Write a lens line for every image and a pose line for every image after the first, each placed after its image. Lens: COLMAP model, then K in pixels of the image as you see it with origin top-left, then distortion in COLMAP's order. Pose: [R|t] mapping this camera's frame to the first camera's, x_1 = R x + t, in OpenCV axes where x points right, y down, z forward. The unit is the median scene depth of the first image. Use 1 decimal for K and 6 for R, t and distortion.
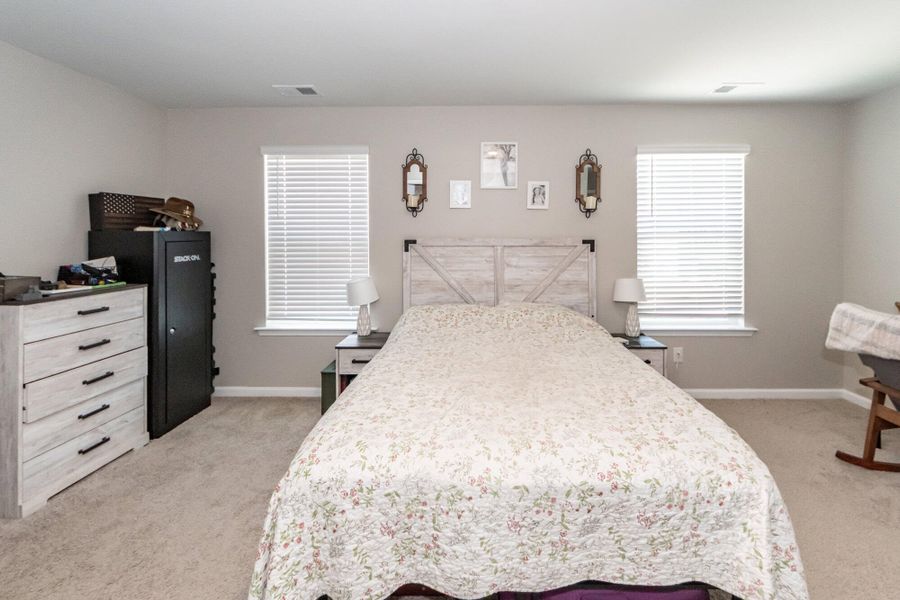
lens RADIAL K [[371.3, 0, 453.1], [0, 371.3, 234.8], [0, 0, 1]] dist [0.000907, -0.000195]
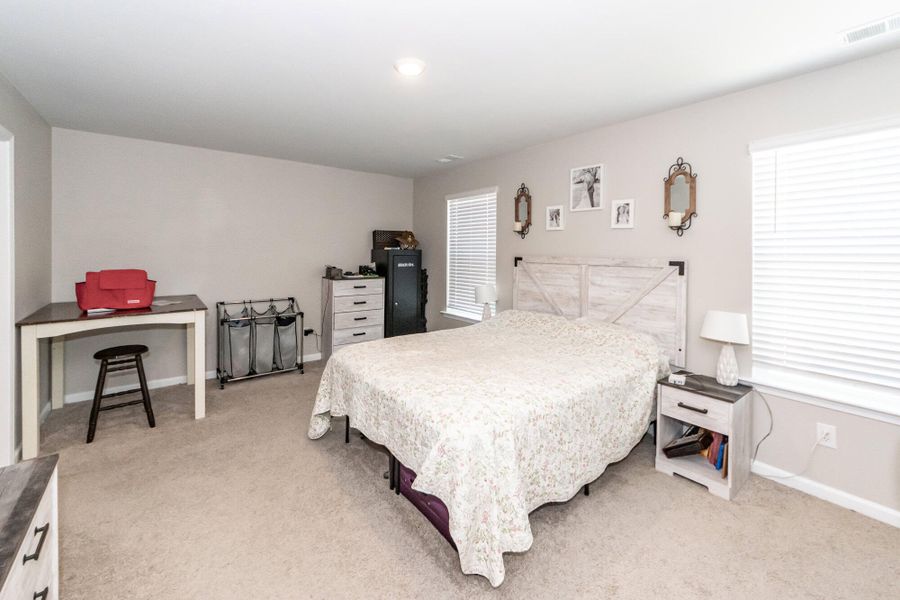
lens RADIAL K [[364.9, 0, 448.4], [0, 364.9, 251.6], [0, 0, 1]] dist [-0.000074, -0.000533]
pose [[0.638607, 0.008408, -0.769487, 0.676915], [-0.012039, 0.999927, 0.000934, -0.003823], [0.769439, 0.008667, 0.638661, 0.037905]]
